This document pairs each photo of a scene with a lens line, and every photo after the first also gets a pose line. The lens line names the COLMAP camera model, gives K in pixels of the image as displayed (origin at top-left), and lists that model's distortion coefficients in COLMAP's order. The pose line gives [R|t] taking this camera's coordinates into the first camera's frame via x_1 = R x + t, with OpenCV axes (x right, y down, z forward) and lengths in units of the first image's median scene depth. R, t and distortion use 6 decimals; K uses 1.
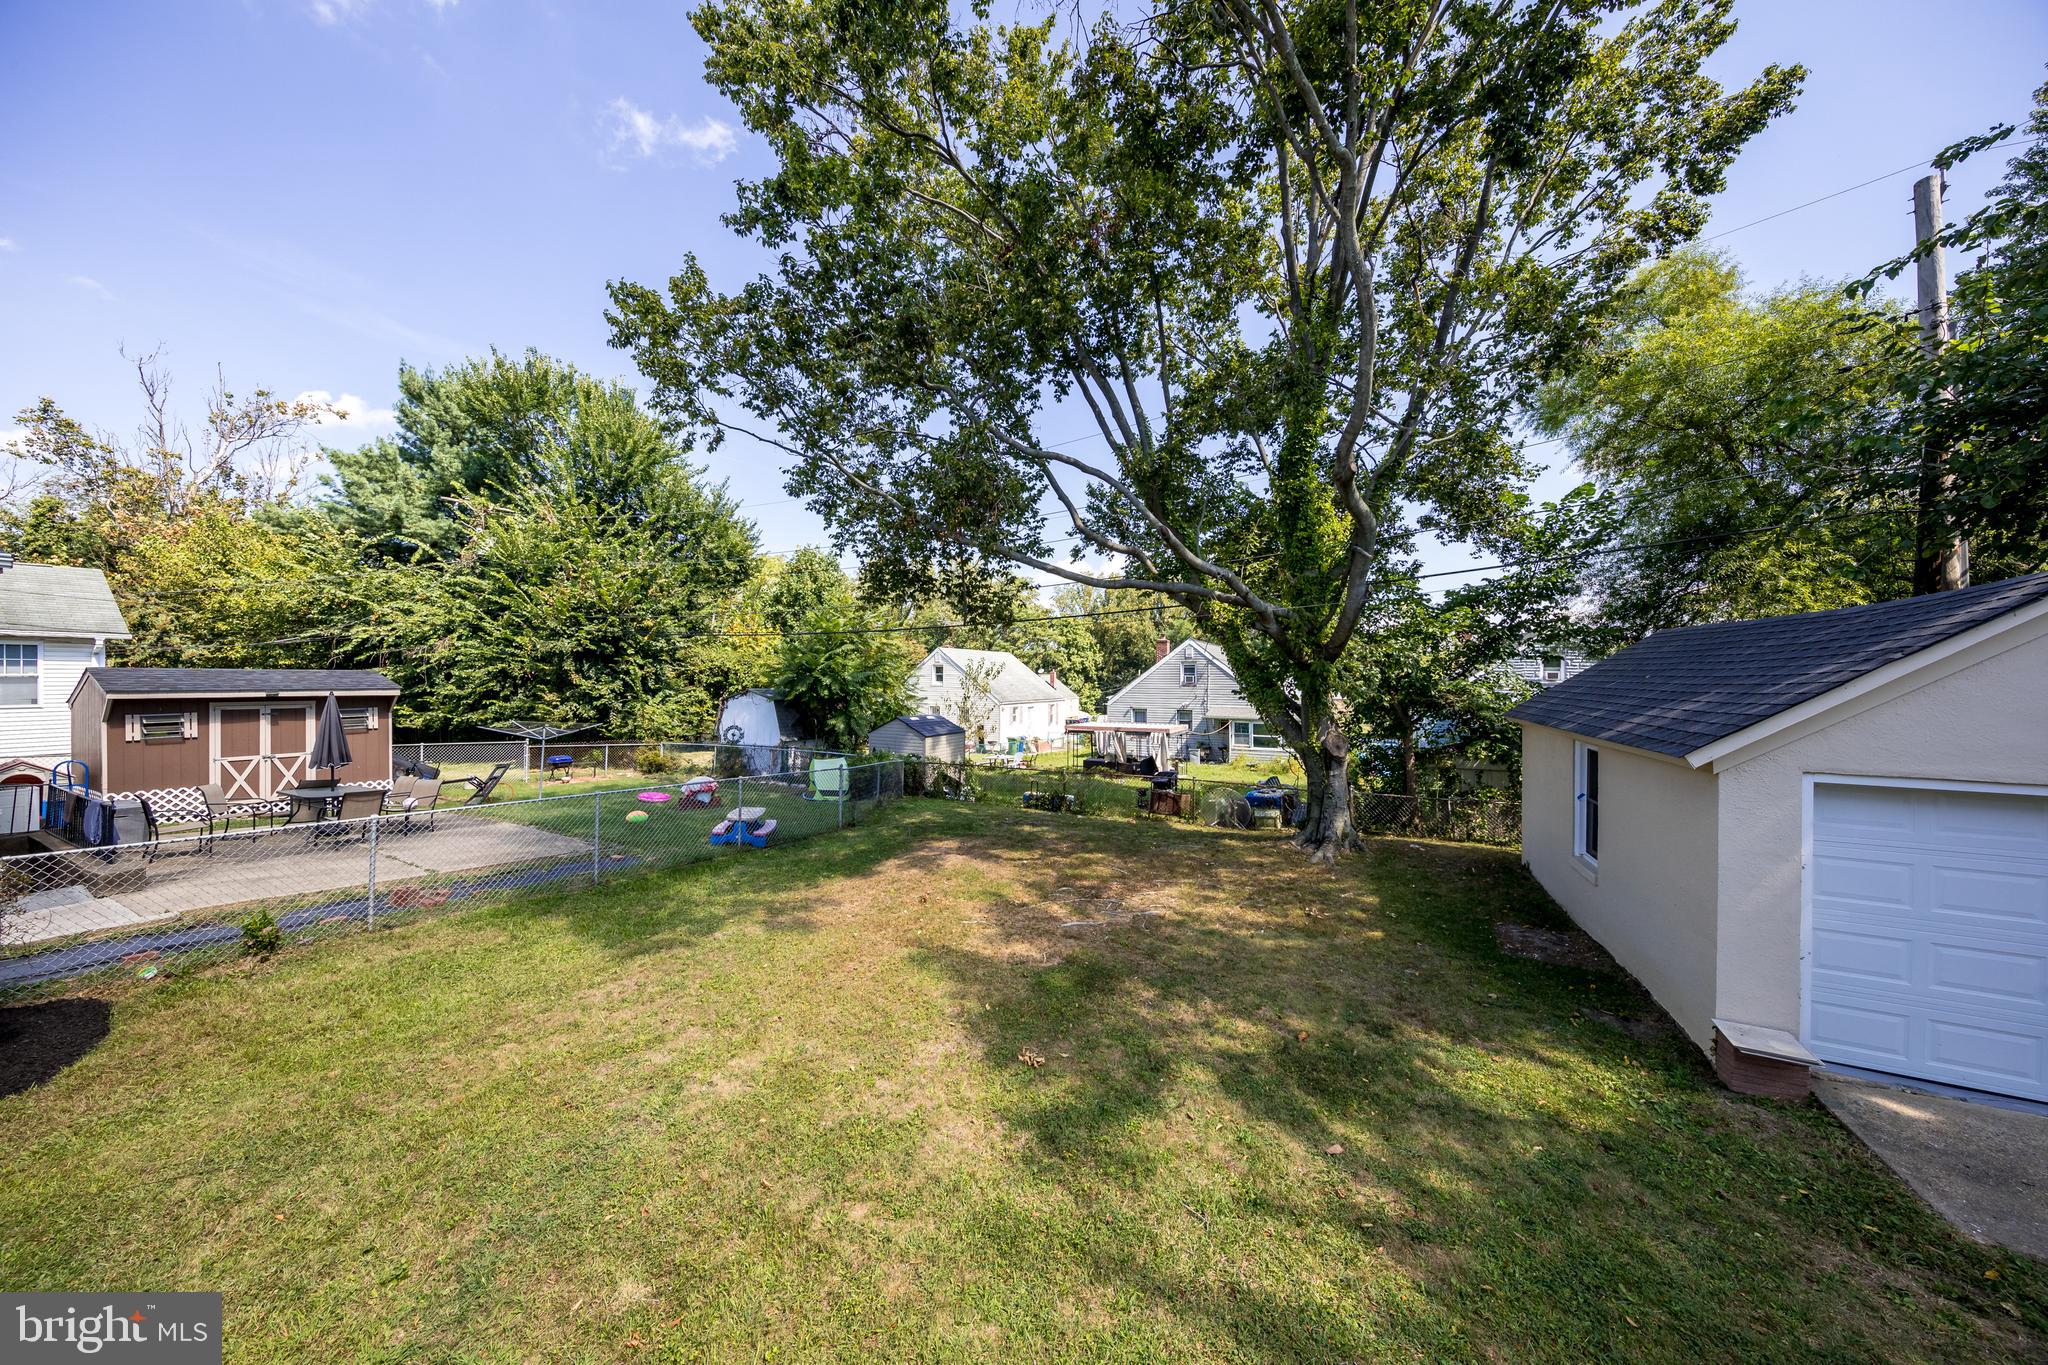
lens RADIAL K [[638.4, 0, 1024.0], [0, 638.4, 682.5], [0, 0, 1]] dist [0.002576, -0.000033]
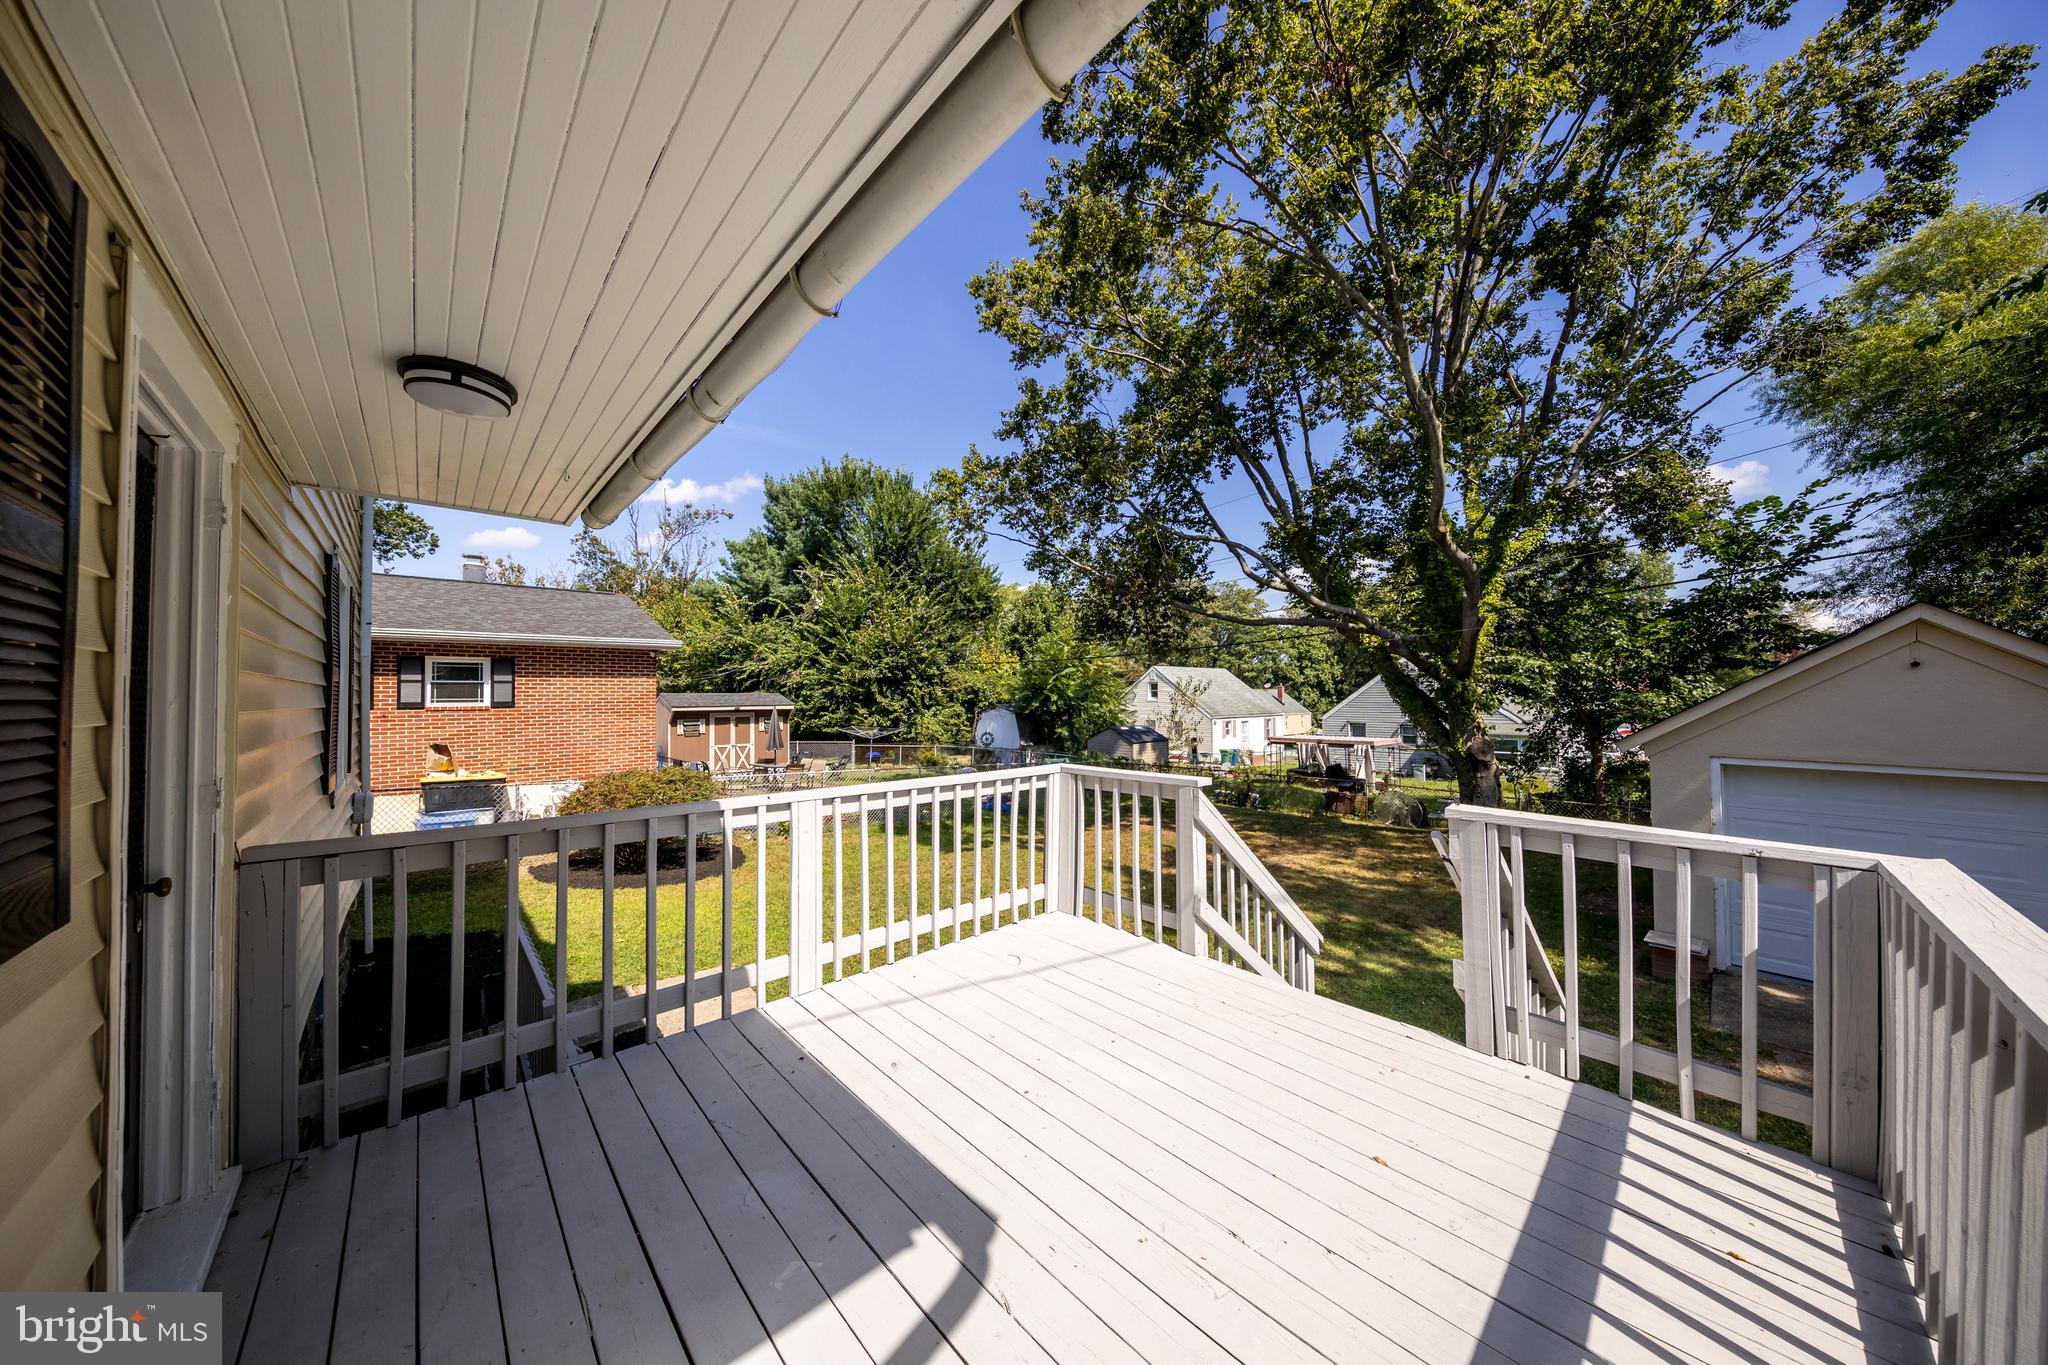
lens RADIAL K [[650.6, 0, 1014.6], [0, 650.6, 677.5], [0, 0, 1]] dist [0.004663, -0.000047]
pose [[0.934873, -0.018984, -0.354475, 0.058950], [0.007588, 0.999410, -0.033511, 0.000263], [0.354902, 0.028639, 0.934465, -0.184644]]
